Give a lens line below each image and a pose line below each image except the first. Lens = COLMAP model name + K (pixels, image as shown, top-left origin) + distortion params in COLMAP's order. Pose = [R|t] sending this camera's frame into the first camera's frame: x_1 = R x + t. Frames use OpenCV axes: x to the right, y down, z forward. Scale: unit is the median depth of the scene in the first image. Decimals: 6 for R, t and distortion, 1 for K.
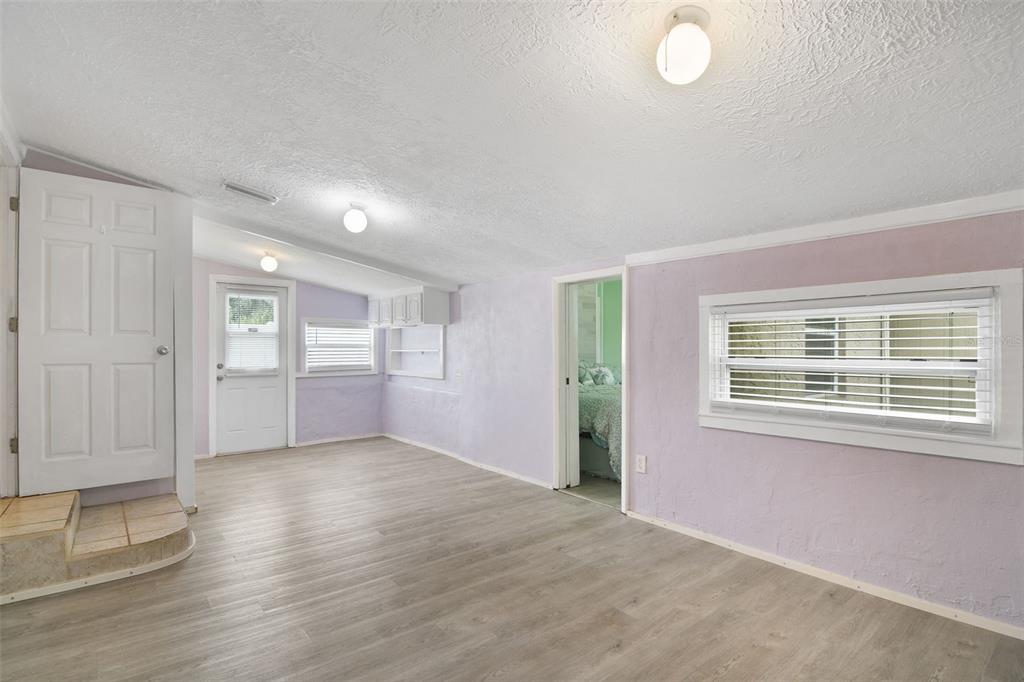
lens RADIAL K [[515.2, 0, 512.9], [0, 515.2, 361.0], [0, 0, 1]] dist [-0.030148, -0.000933]
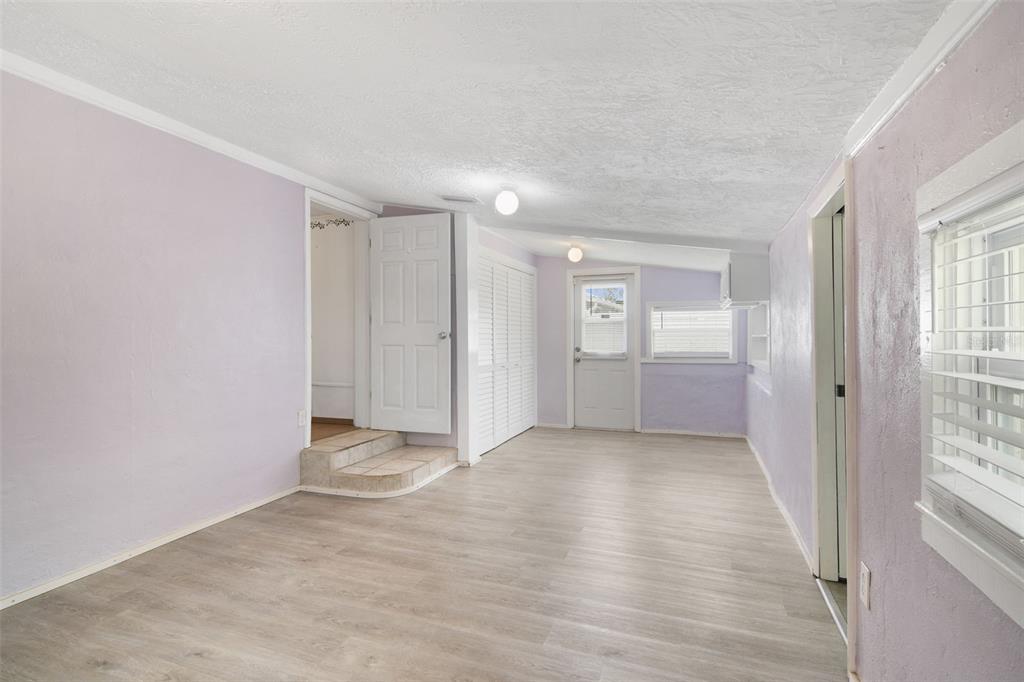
lens RADIAL K [[490.5, 0, 512.0], [0, 490.5, 341.0], [0, 0, 1]] dist [-0.002071, -0.001279]
pose [[0.499444, 0.009155, -0.866298, 0.389747], [-0.017104, 0.999853, 0.000706, -0.009374], [0.866177, 0.014465, 0.499528, 0.422409]]
